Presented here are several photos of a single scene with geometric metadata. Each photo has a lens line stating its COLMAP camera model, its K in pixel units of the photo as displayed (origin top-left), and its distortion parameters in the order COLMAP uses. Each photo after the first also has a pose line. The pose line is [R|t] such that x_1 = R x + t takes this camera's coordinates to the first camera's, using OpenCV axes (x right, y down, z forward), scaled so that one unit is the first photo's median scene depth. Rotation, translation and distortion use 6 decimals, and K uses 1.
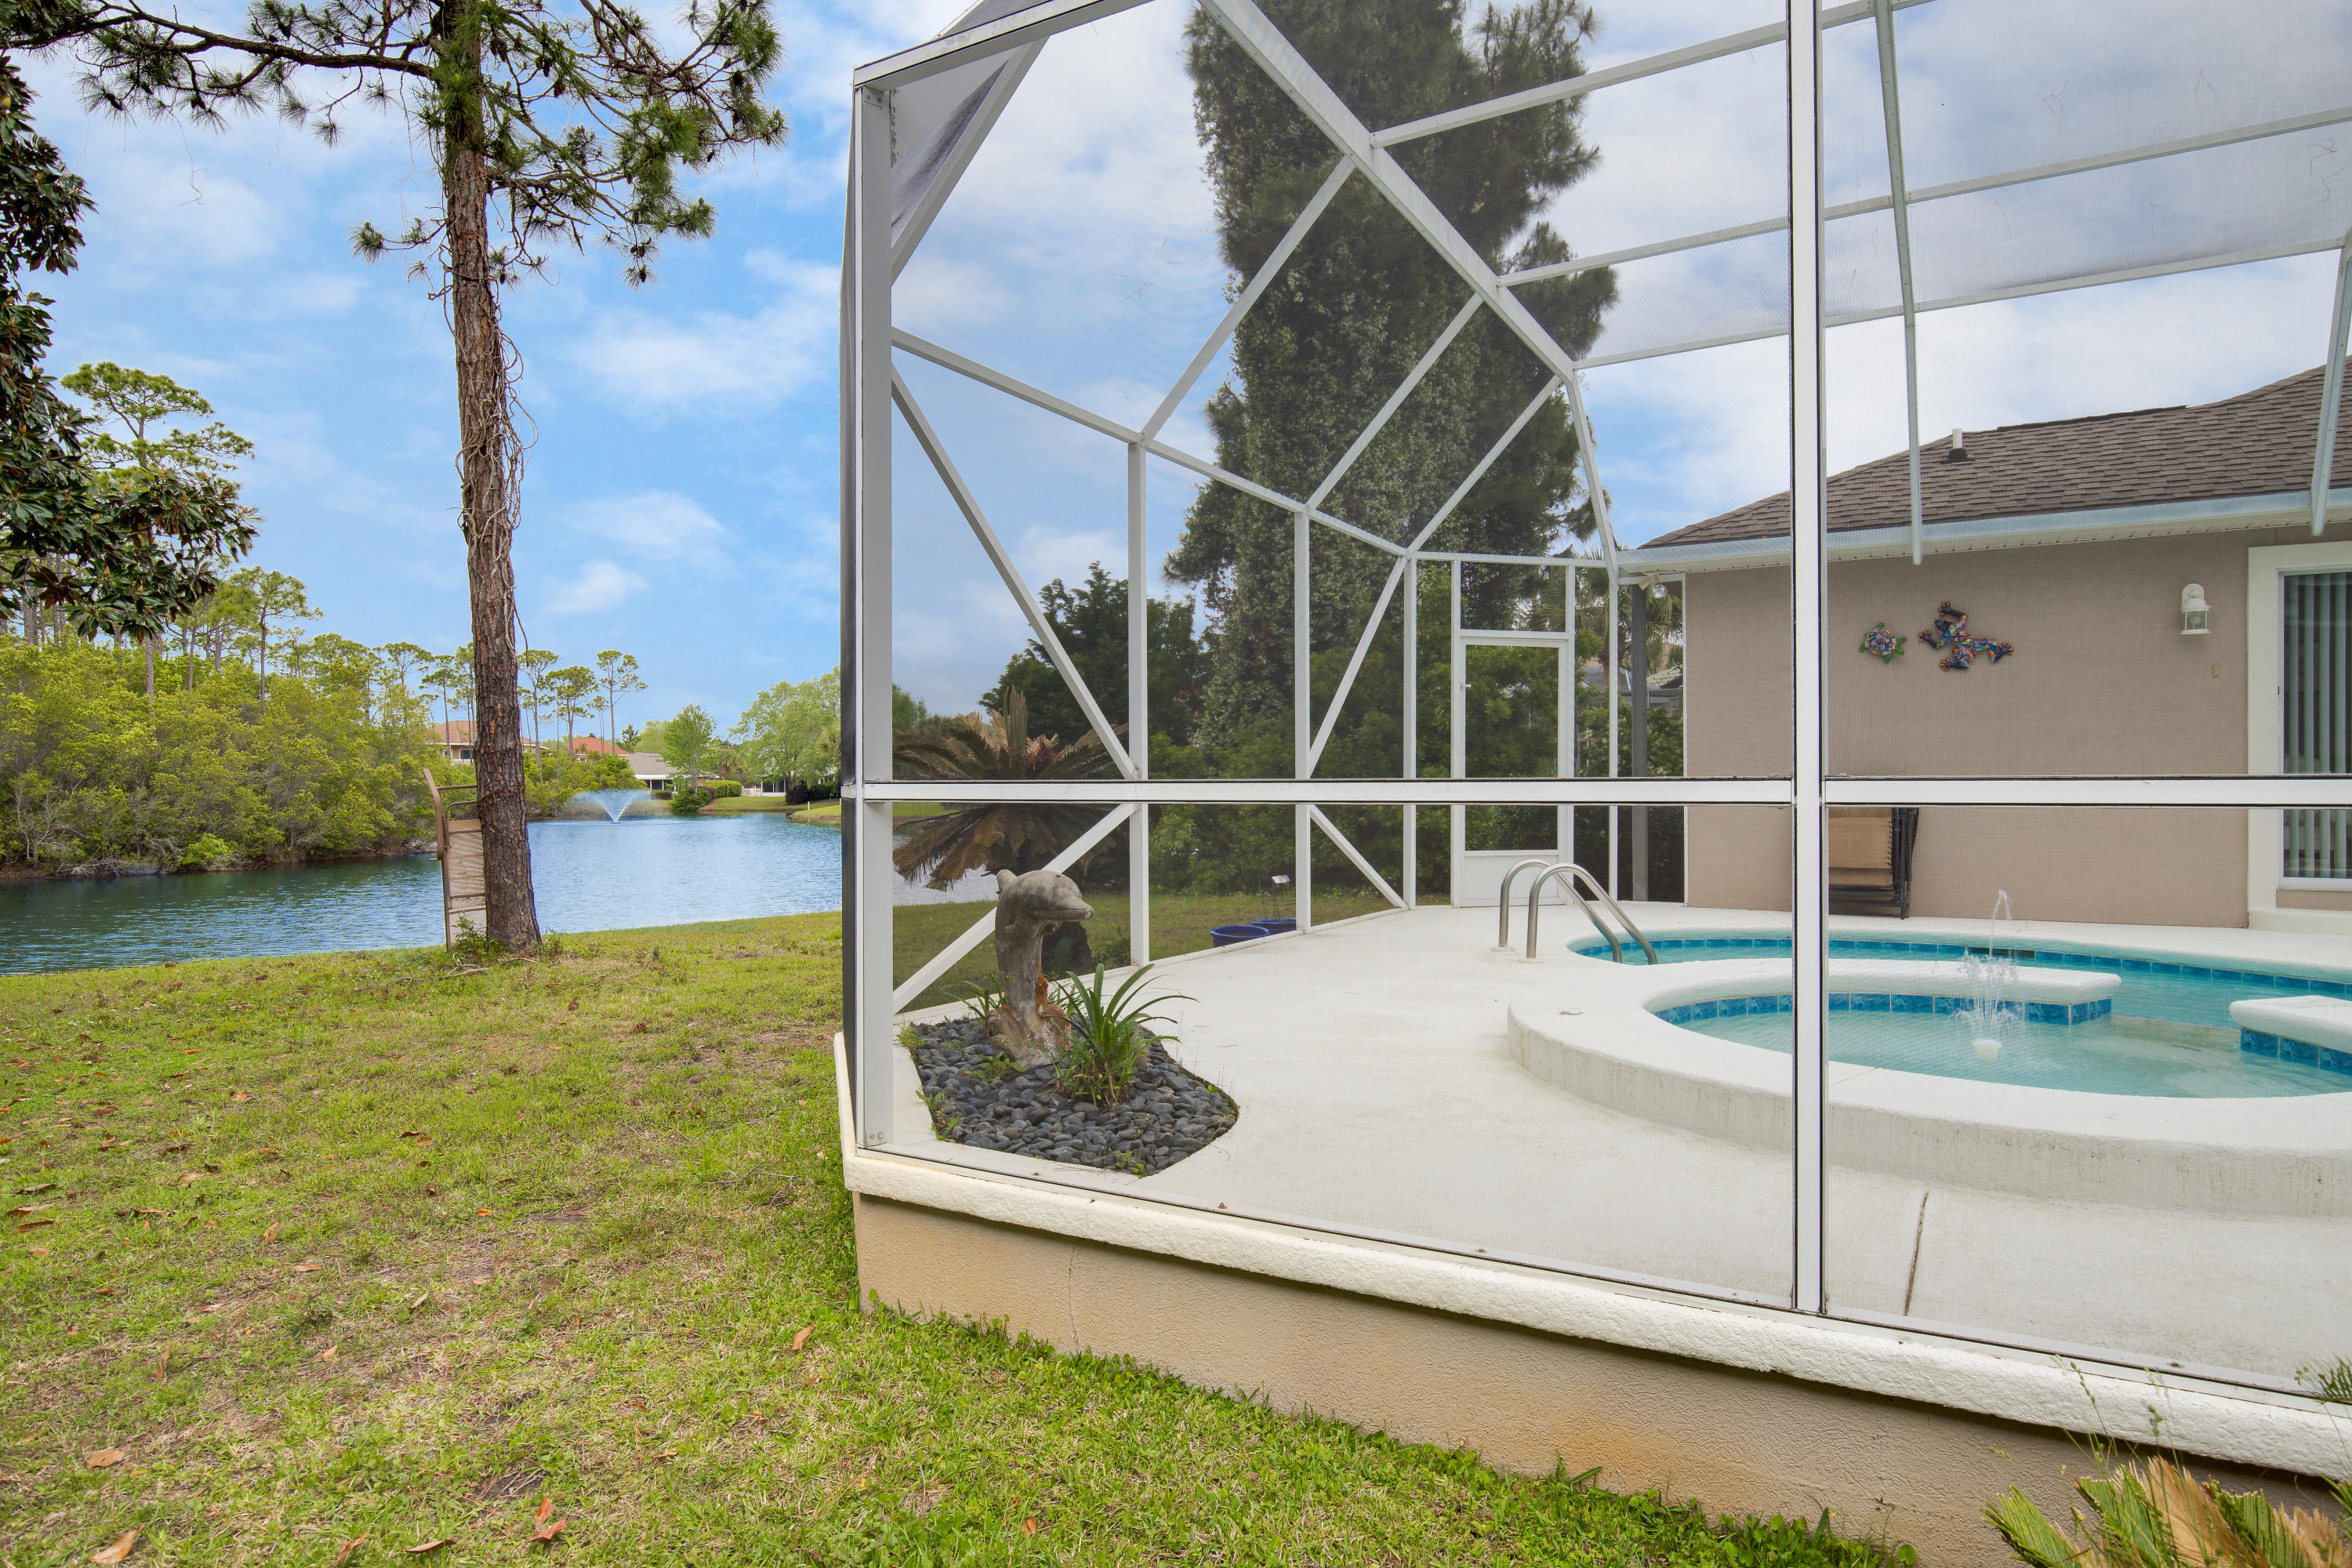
lens RADIAL K [[1324.9, 0, 1176.0], [0, 1324.9, 784.0], [0, 0, 1]] dist [-0.005044, -0.001618]
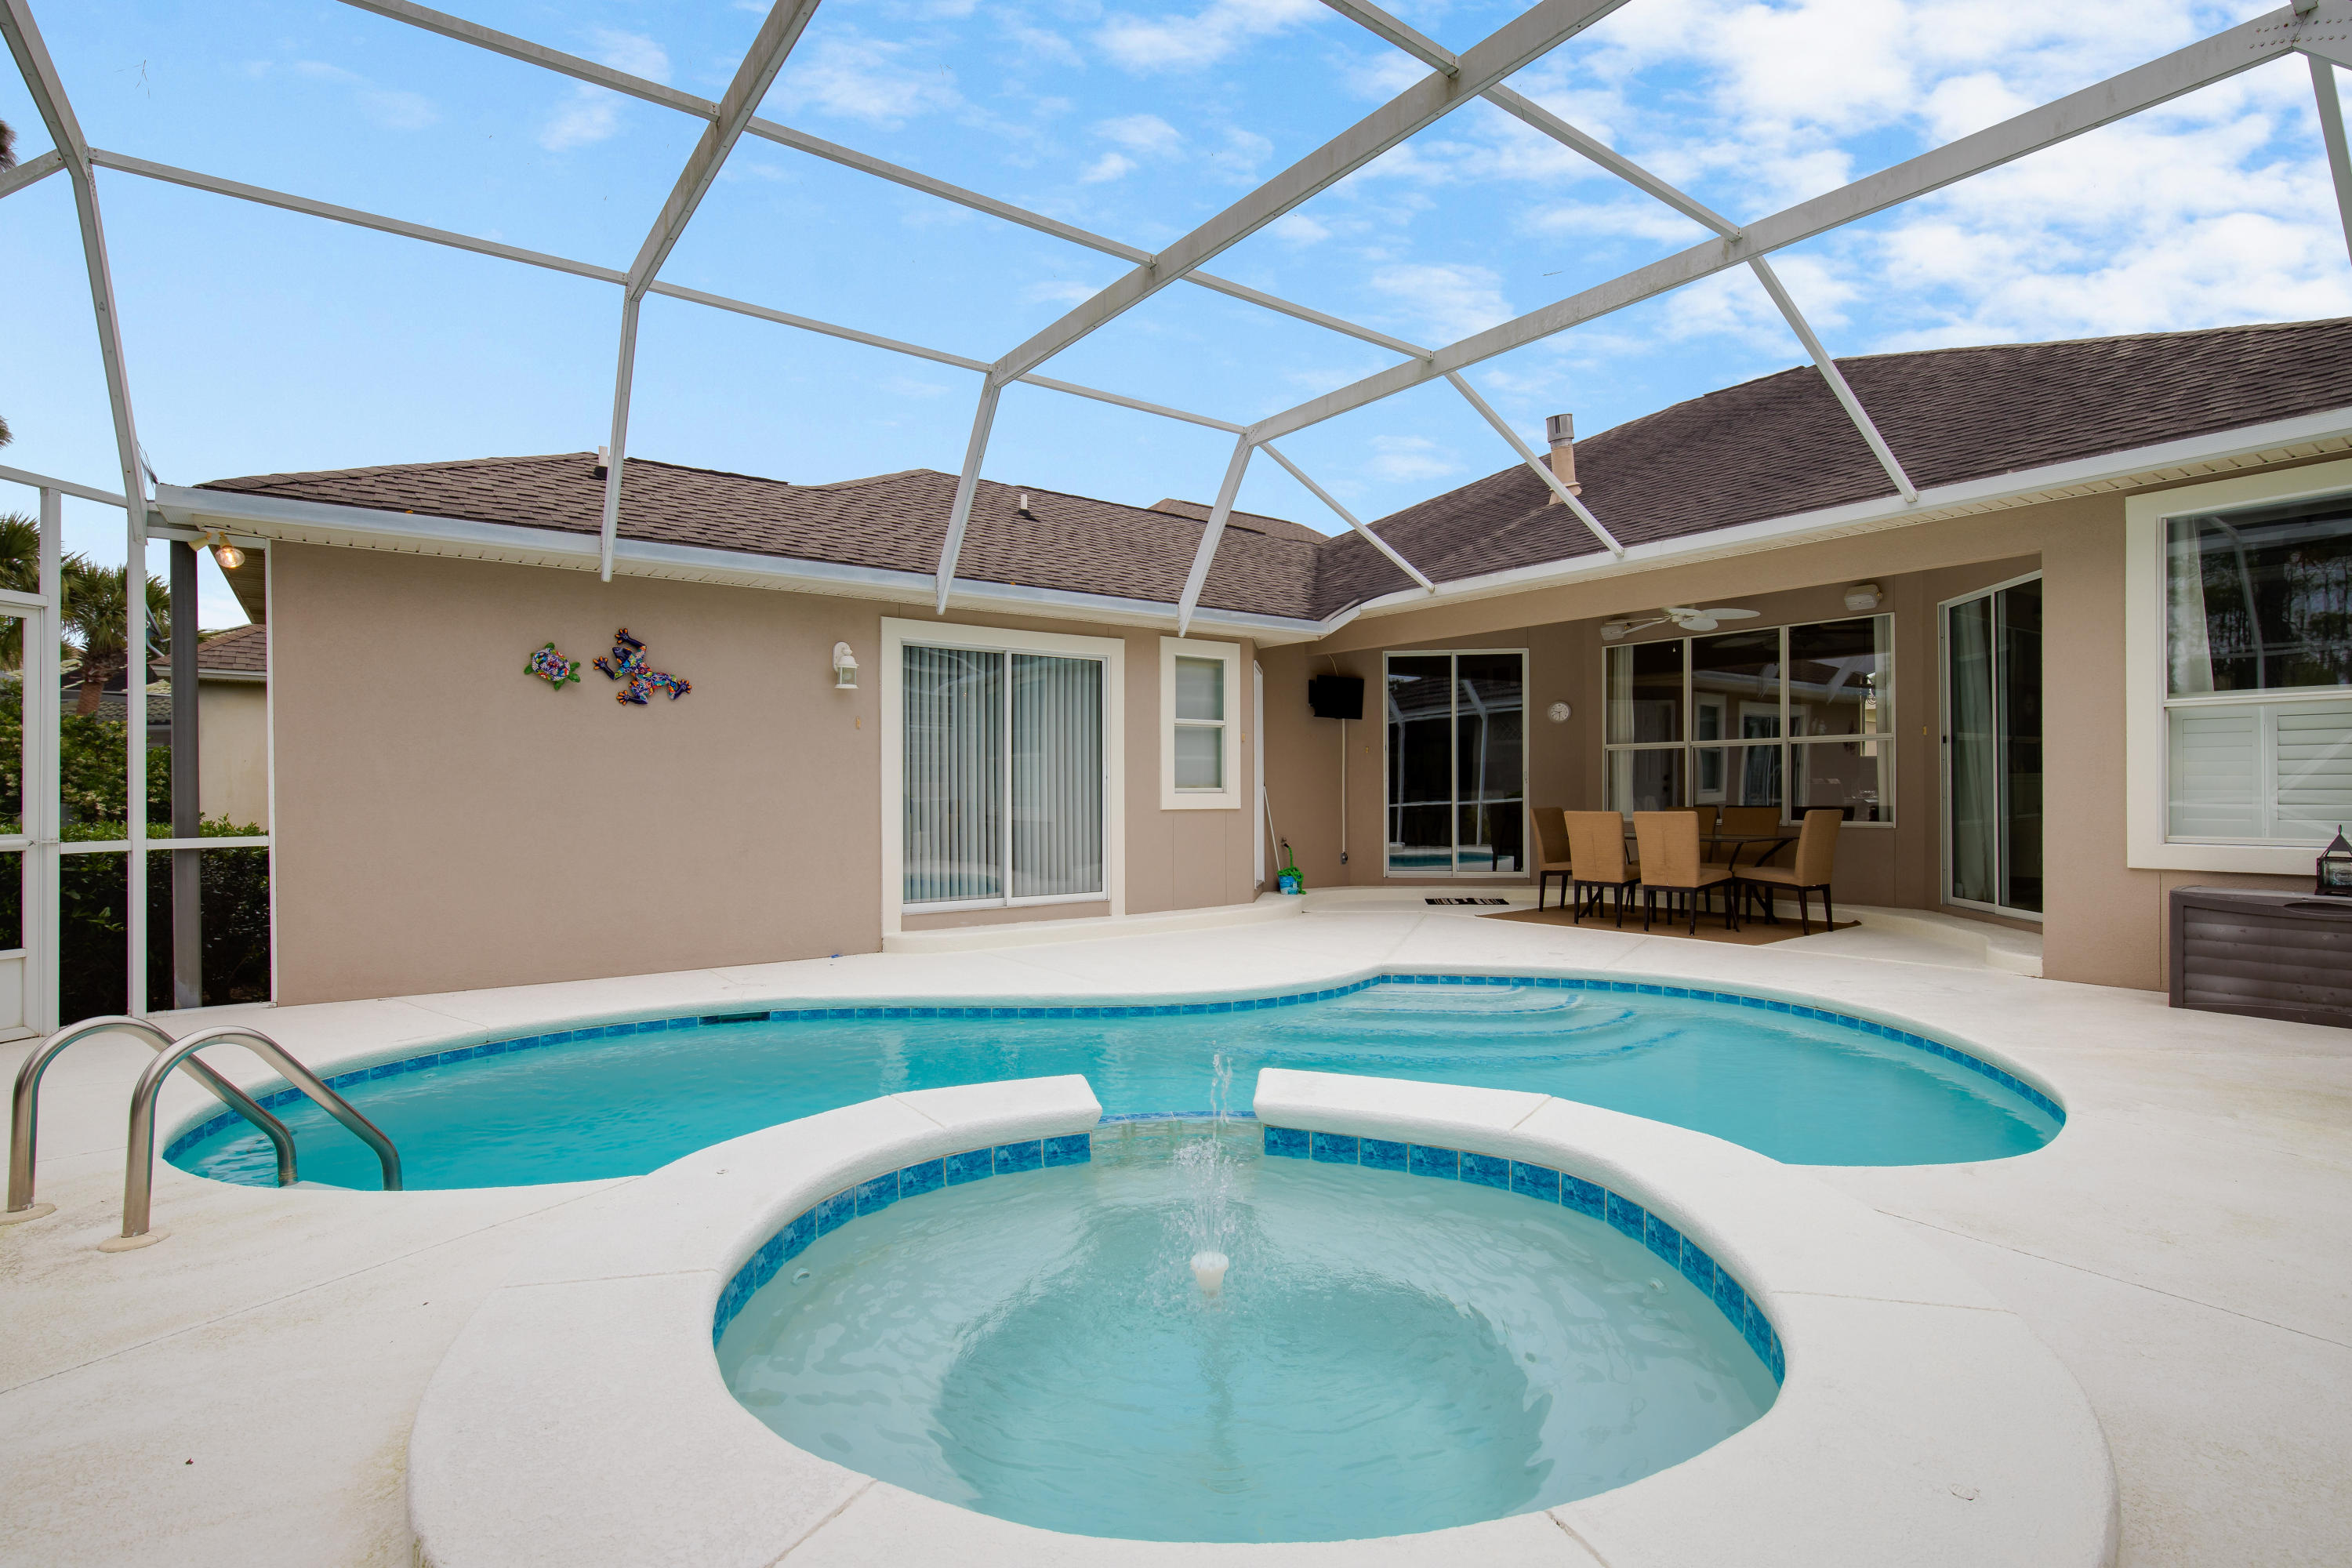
lens RADIAL K [[1127.1, 0, 1184.4], [0, 1127.1, 777.0], [0, 0, 1]] dist [0.000118, 0.000070]
pose [[0.389145, 0.012998, 0.921085, 0.016889], [-0.001456, 0.999908, -0.013496, -0.025407], [-0.921175, 0.003911, 0.389128, 0.341835]]
